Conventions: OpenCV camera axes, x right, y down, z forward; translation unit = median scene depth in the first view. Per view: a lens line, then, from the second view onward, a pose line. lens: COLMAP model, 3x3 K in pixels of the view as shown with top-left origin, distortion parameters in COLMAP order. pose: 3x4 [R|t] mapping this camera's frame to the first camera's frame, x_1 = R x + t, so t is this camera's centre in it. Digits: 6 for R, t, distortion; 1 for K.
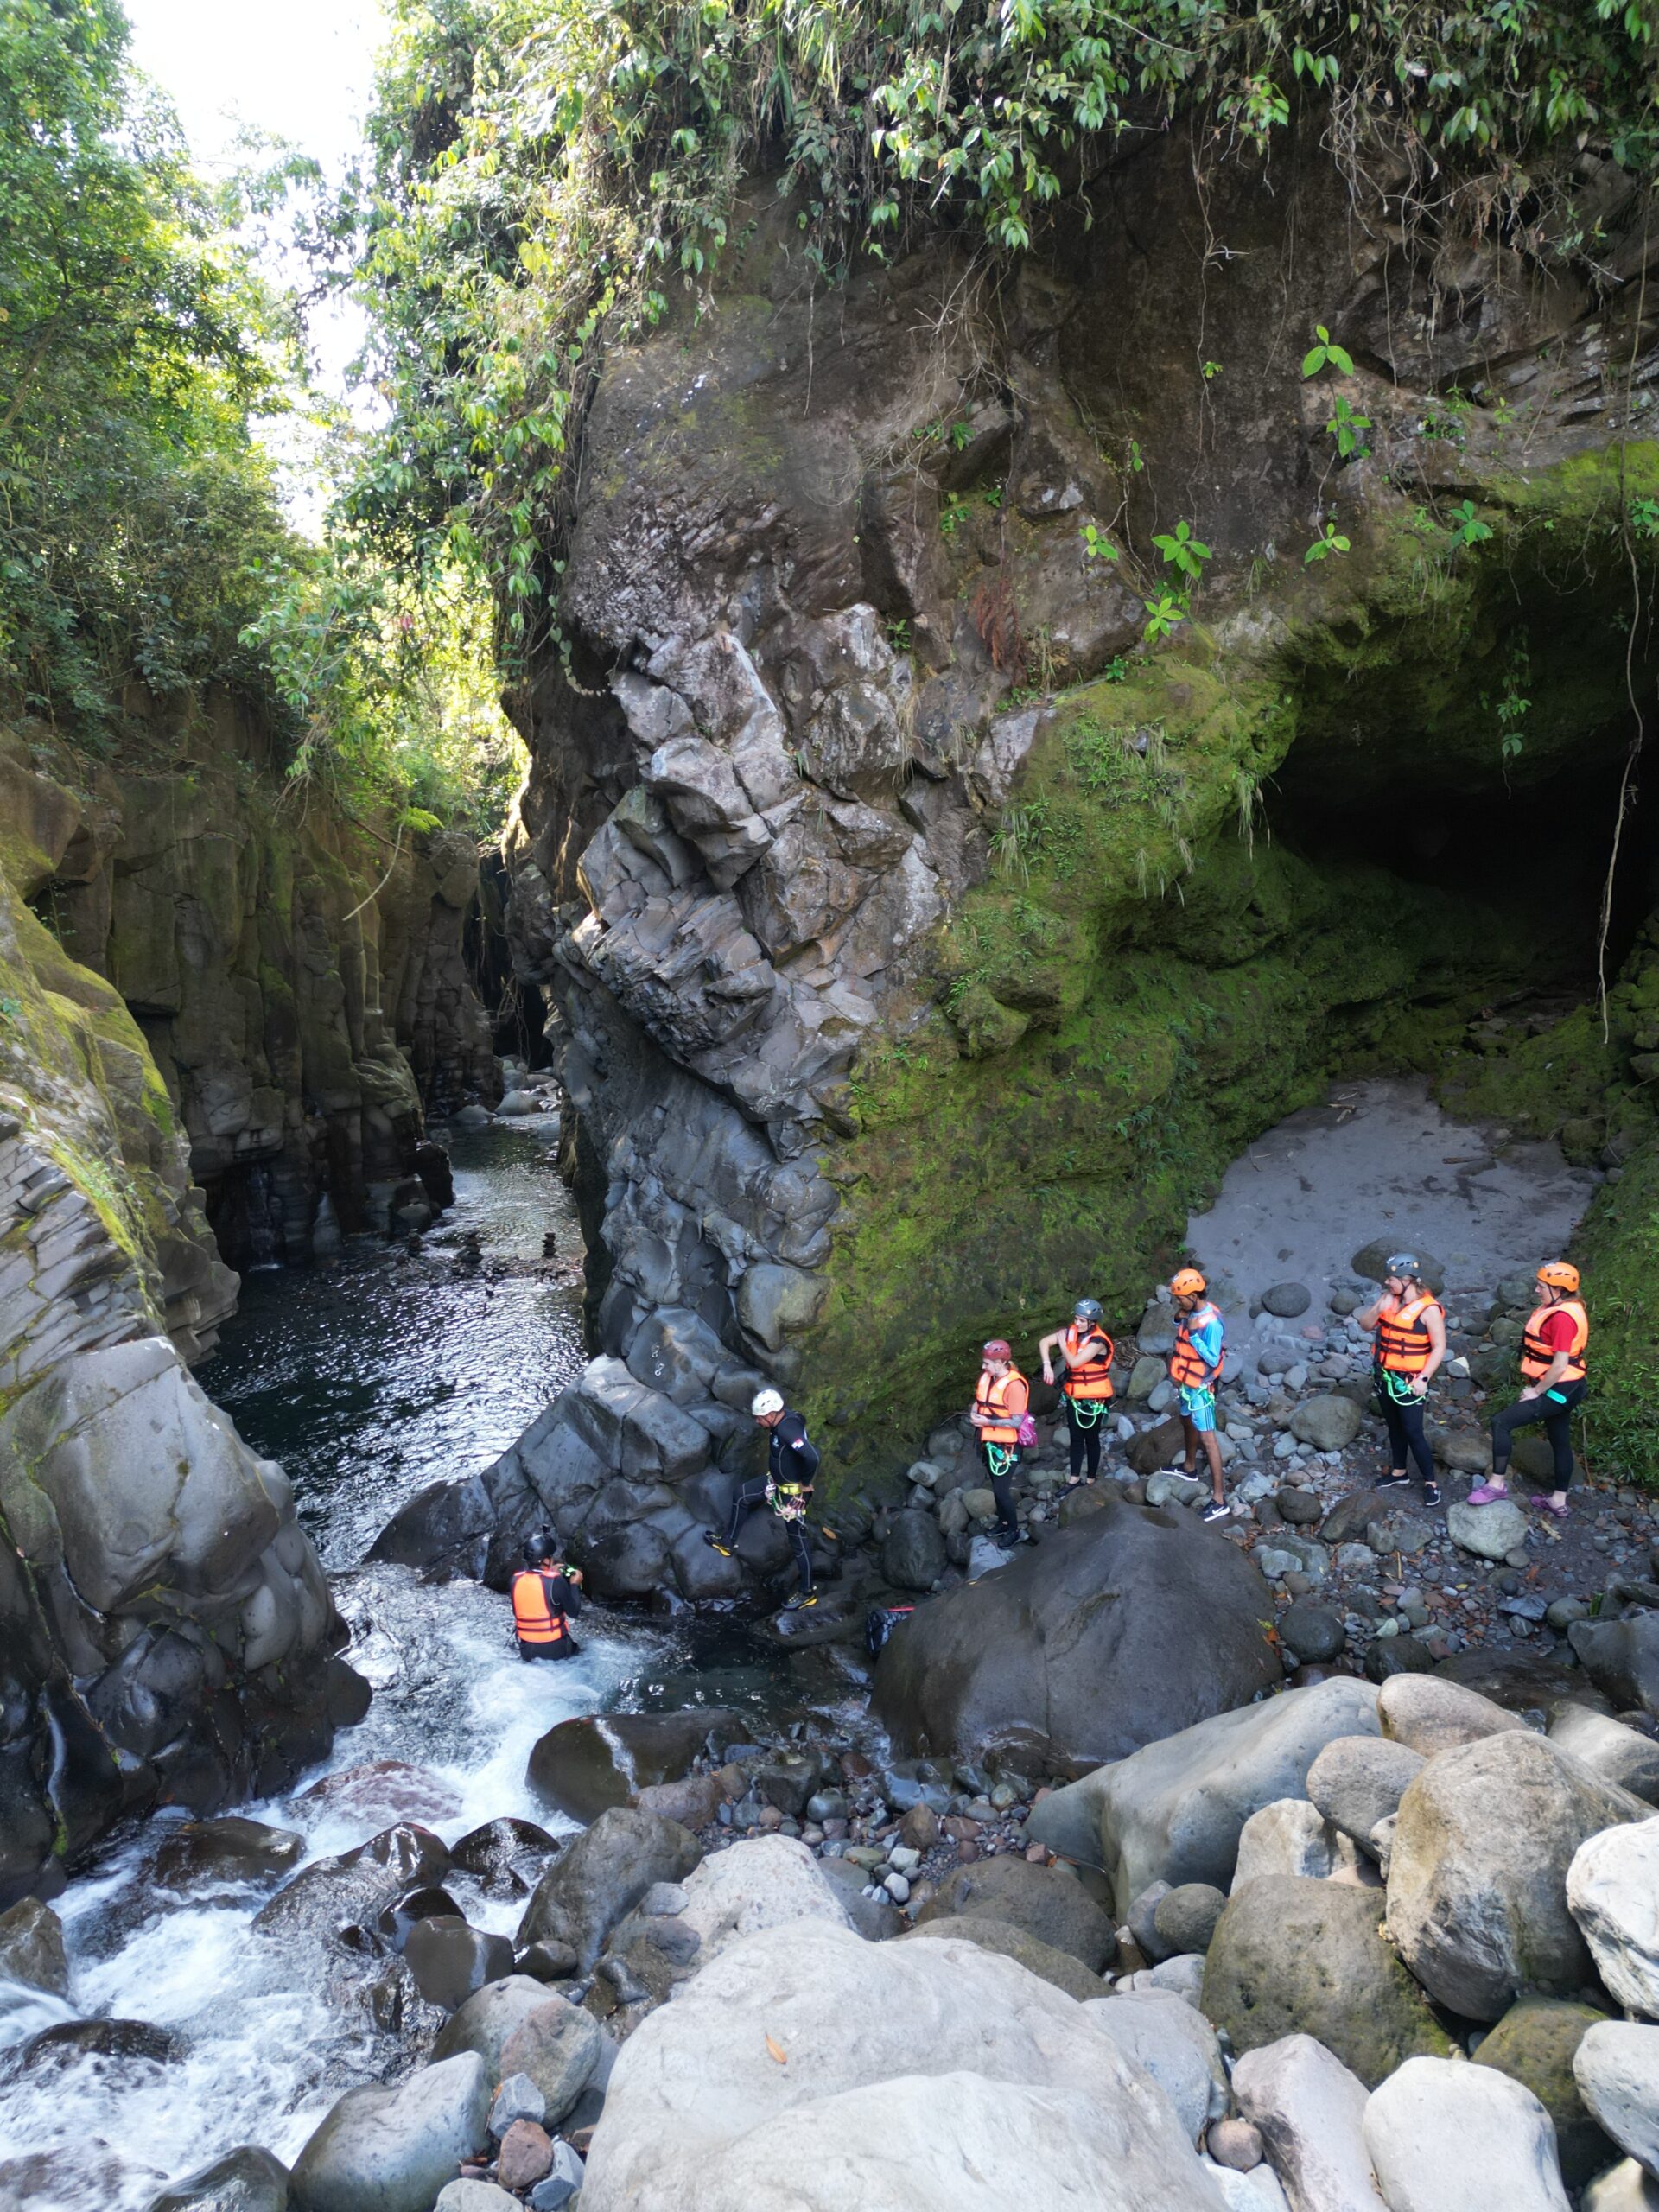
lens RADIAL K [[1535.1, 0, 829.5], [0, 1535.1, 1106.0], [0, 0, 1]] dist [0.085604, -0.094606]
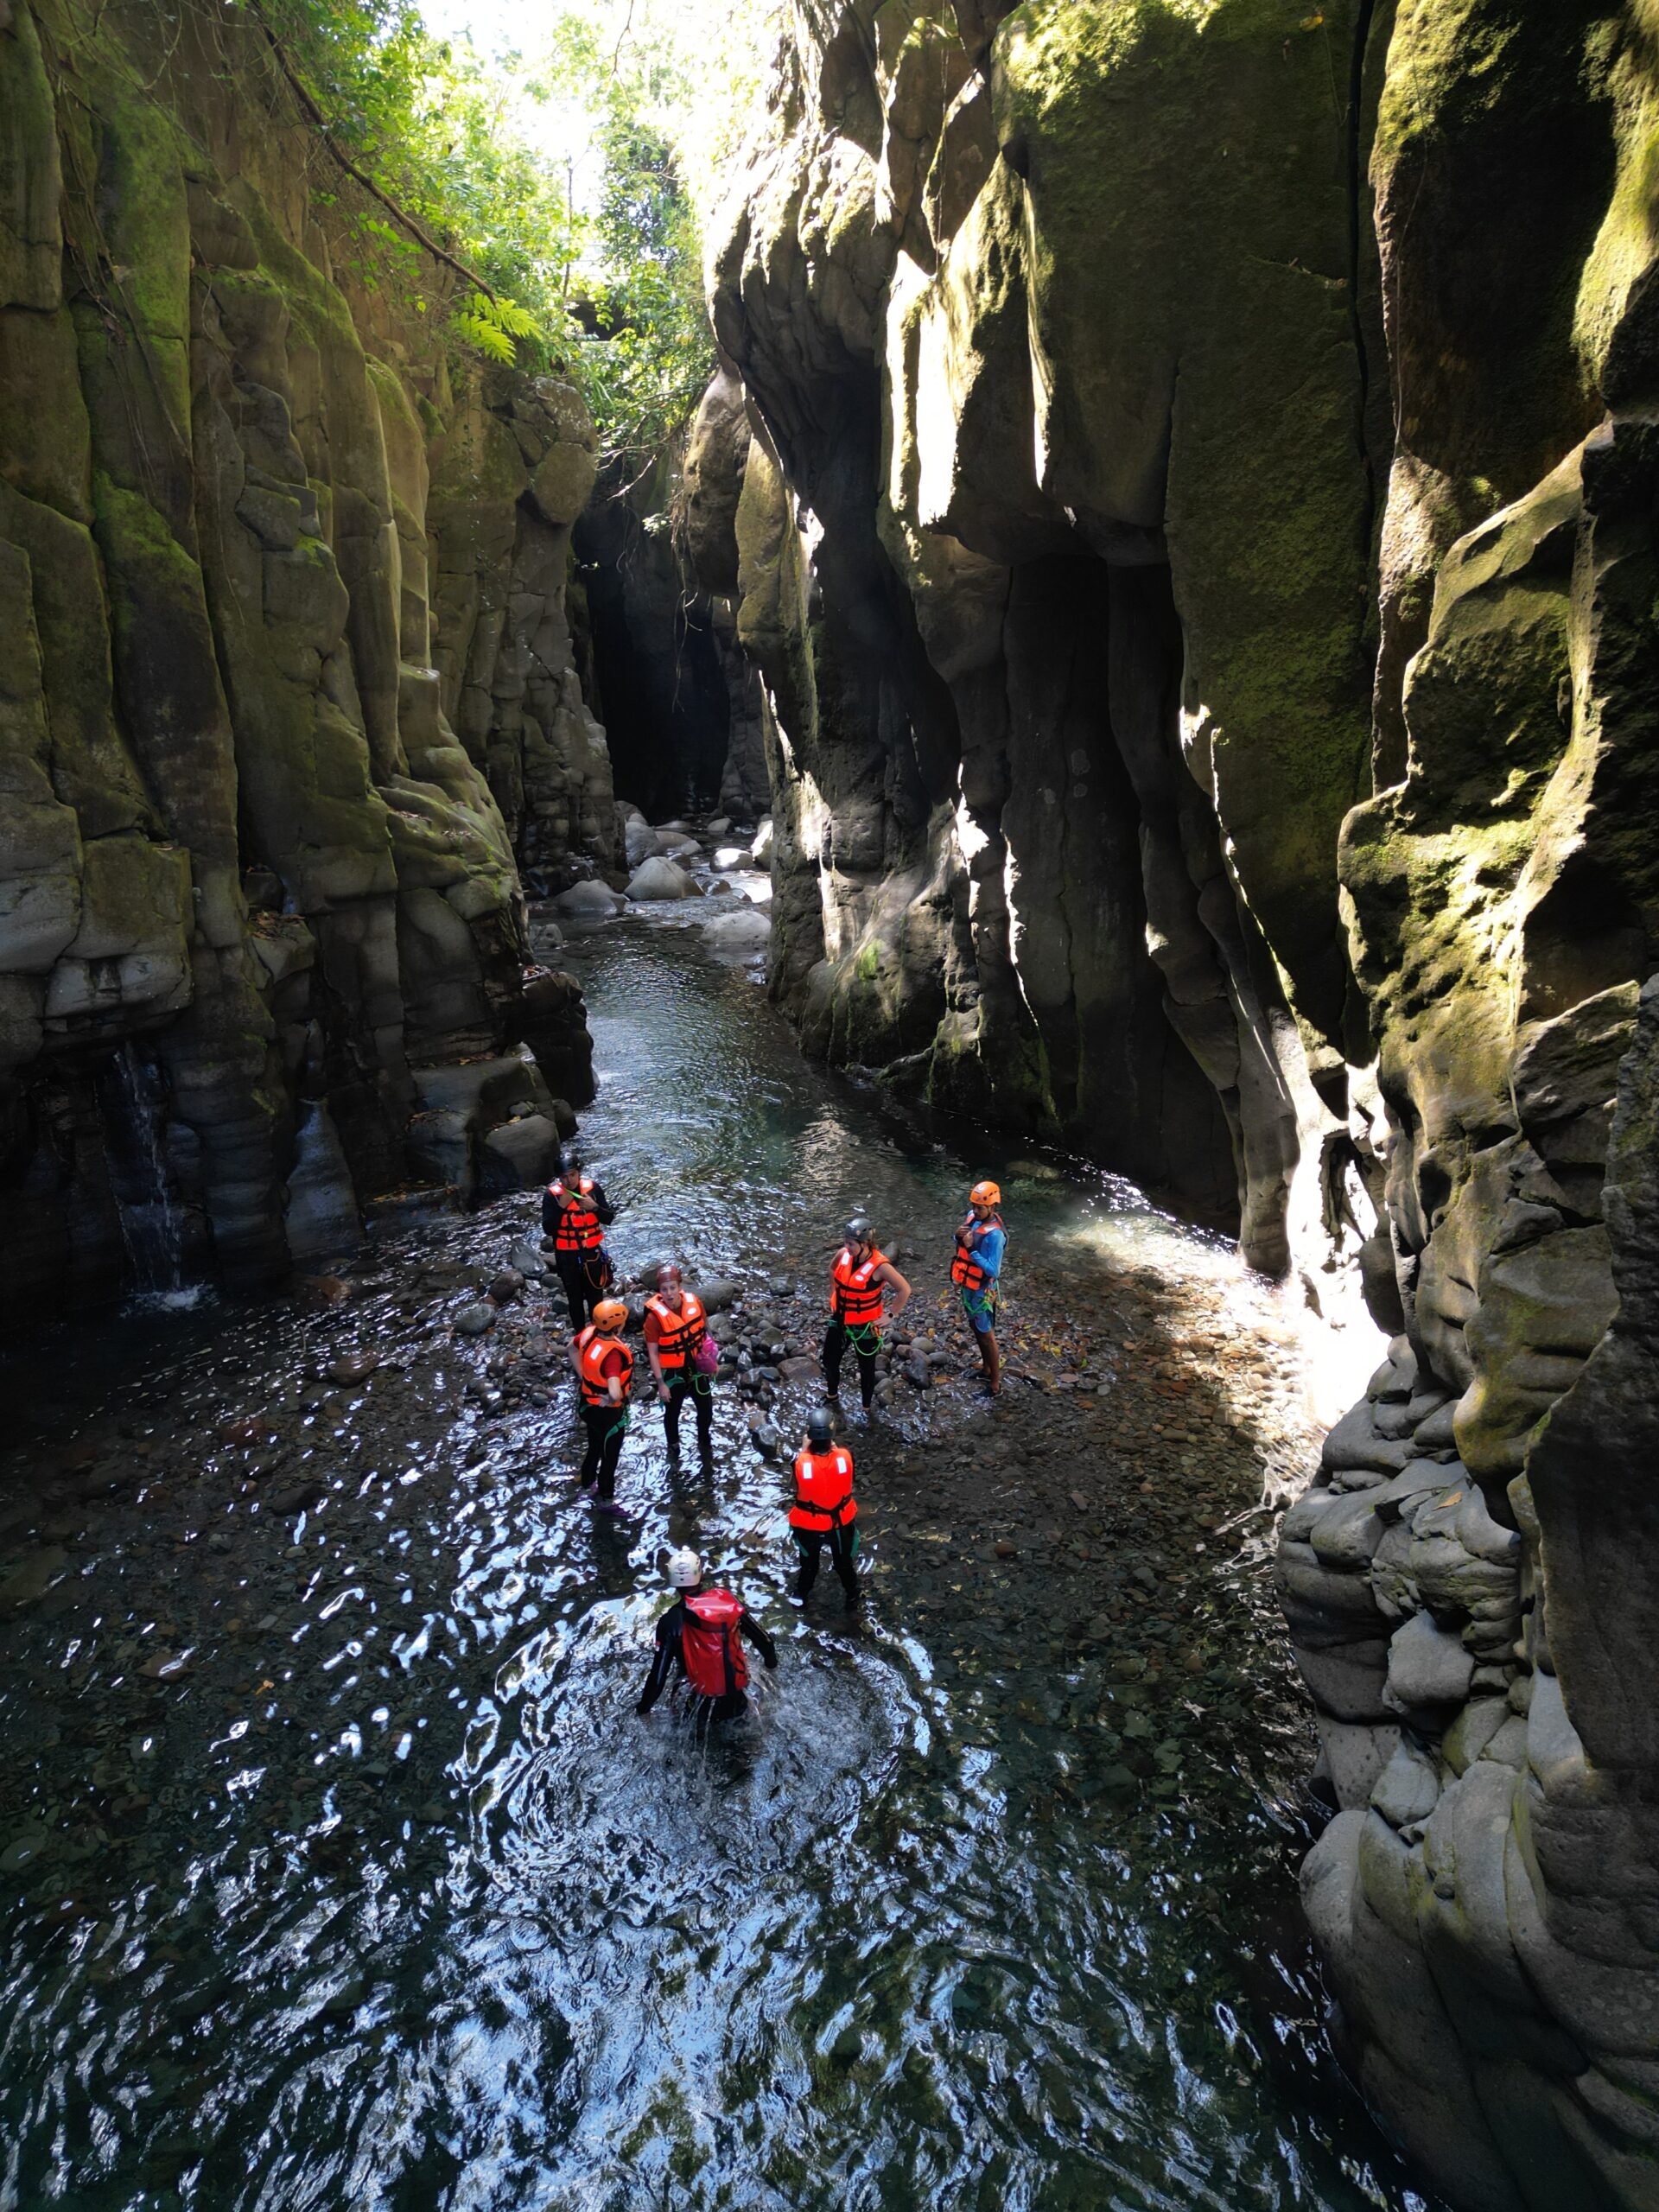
lens RADIAL K [[1535.1, 0, 829.5], [0, 1535.1, 1106.0], [0, 0, 1]] dist [0.085604, -0.094606]
pose [[0.999359, 0.025588, -0.025043, -0.170459], [-0.021585, 0.988634, 0.148786, -0.006965], [0.028566, -0.148150, 0.988552, 0.569833]]
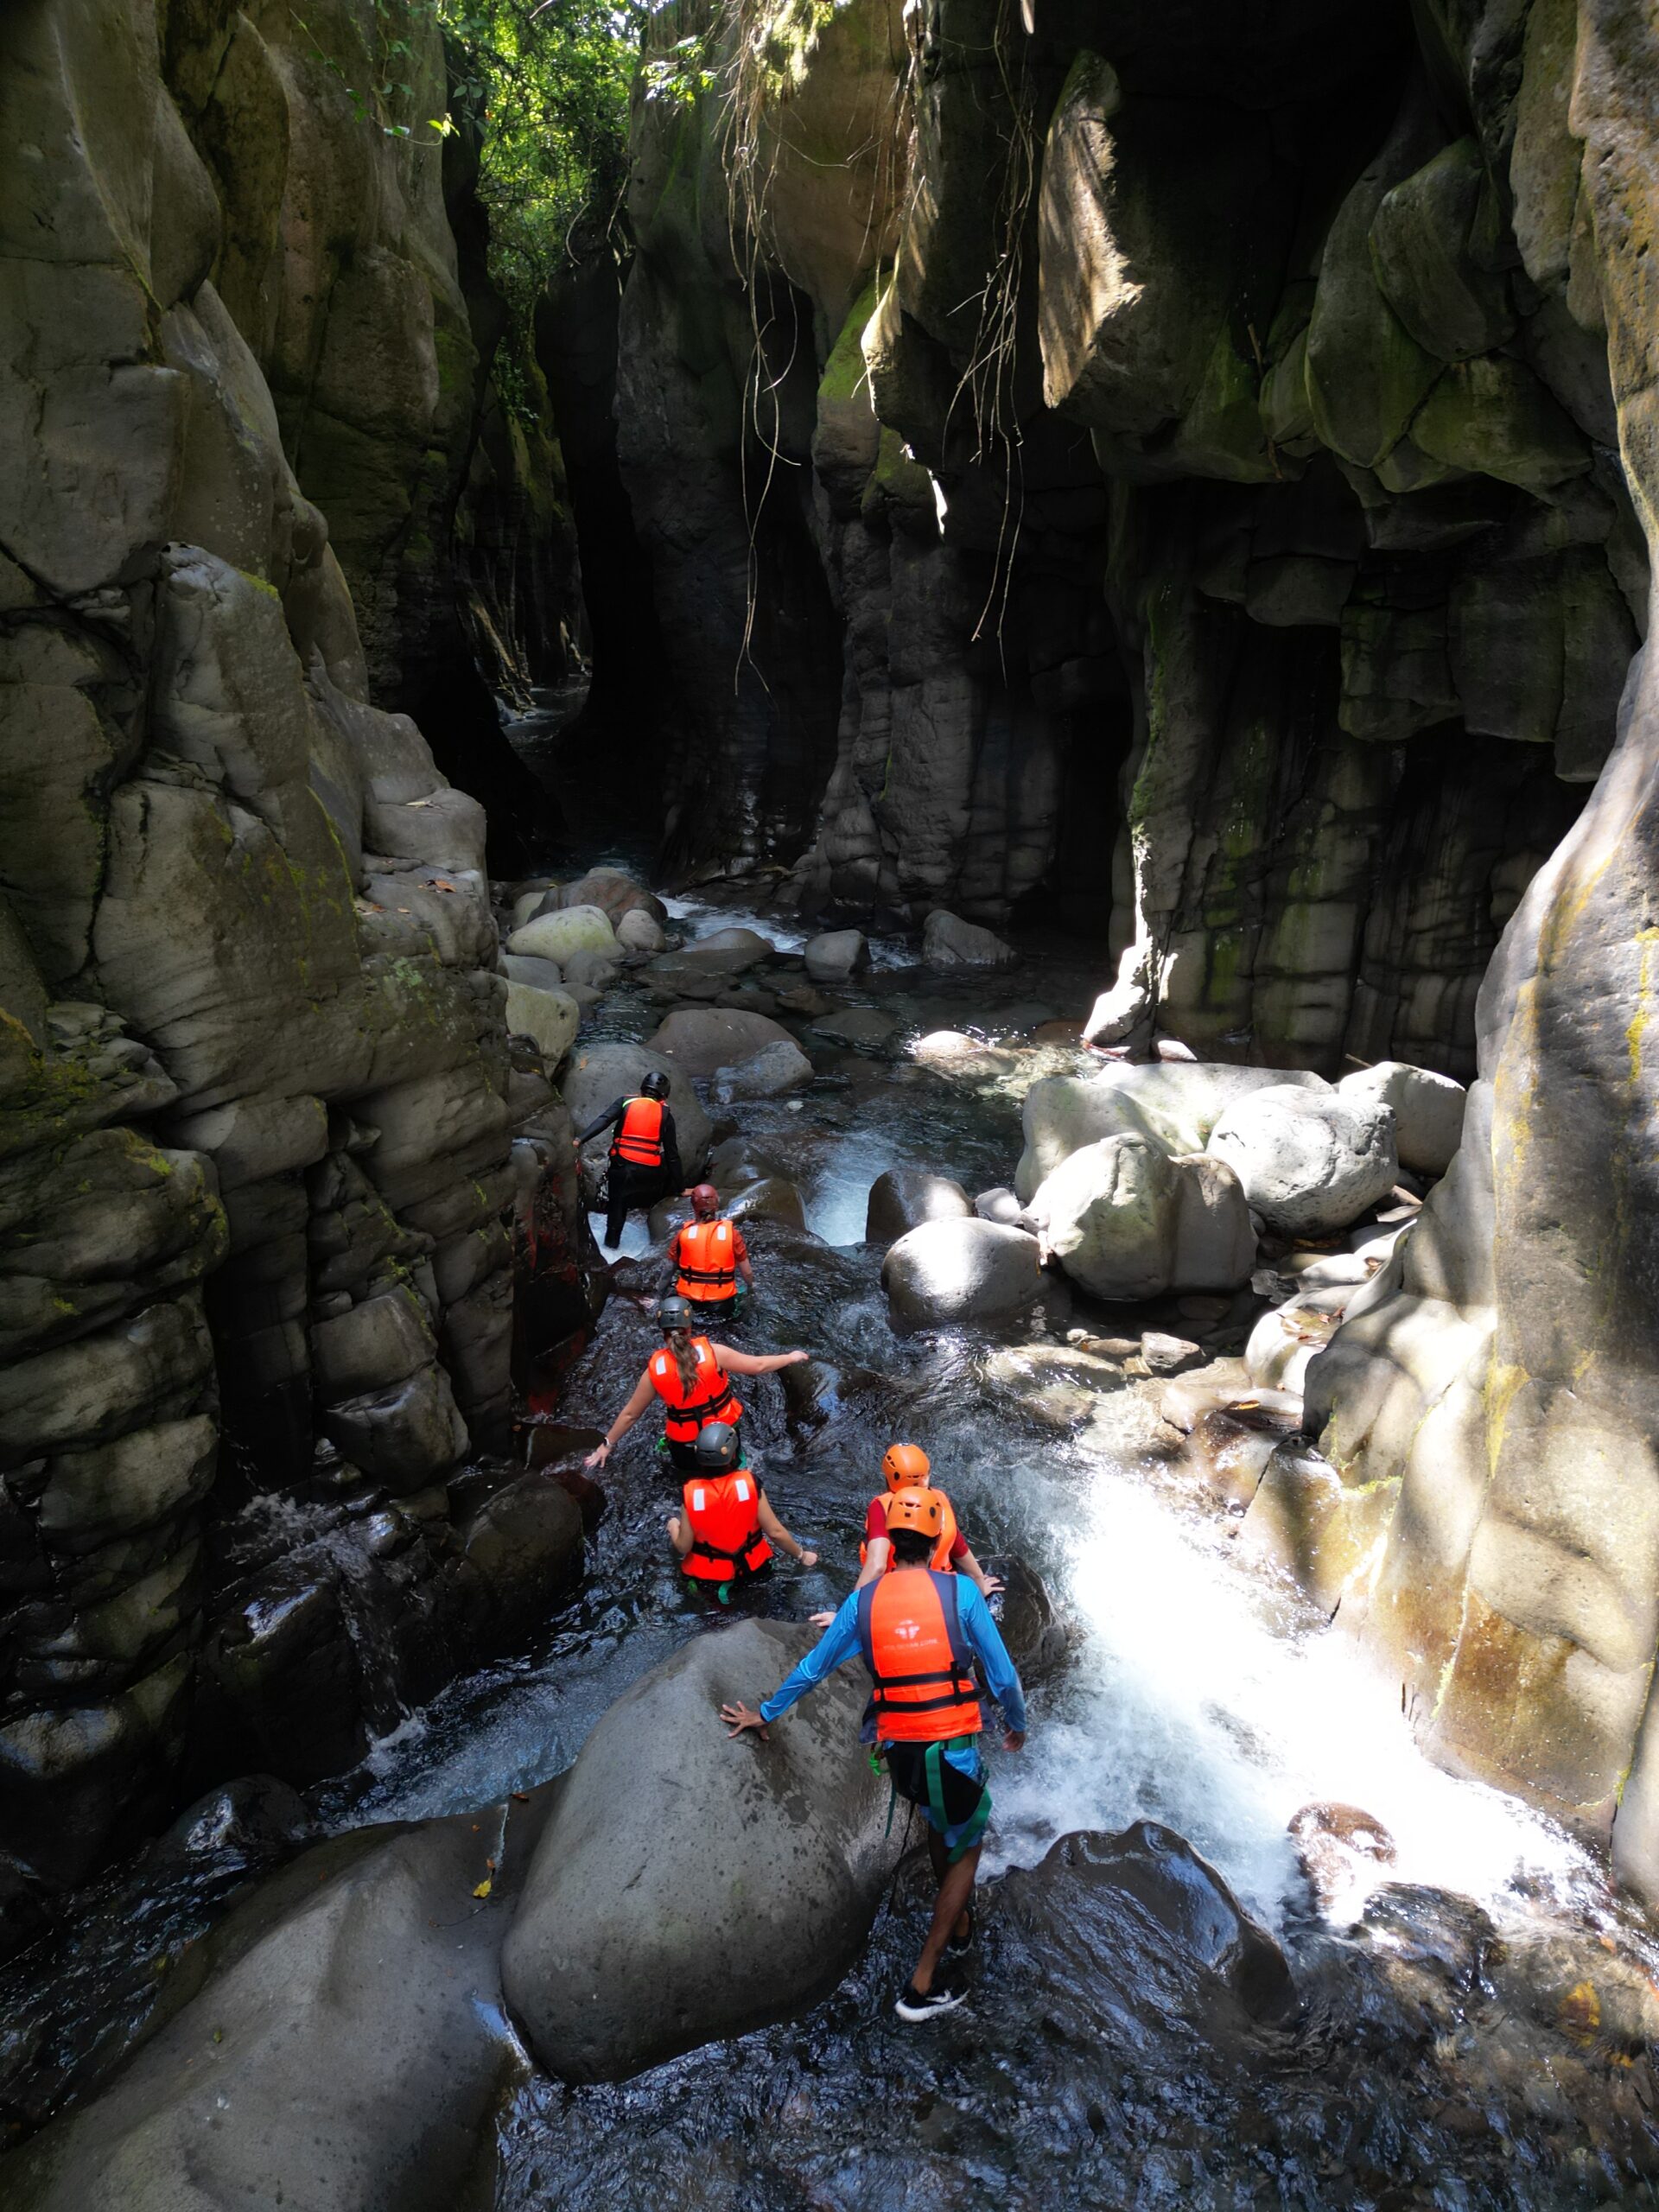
lens RADIAL K [[1535.1, 0, 829.5], [0, 1535.1, 1106.0], [0, 0, 1]] dist [0.085604, -0.094606]
pose [[0.998864, 0.031314, -0.035931, -0.274238], [-0.023212, 0.978049, 0.207077, -0.096320], [0.041627, -0.206007, 0.977665, 1.291164]]
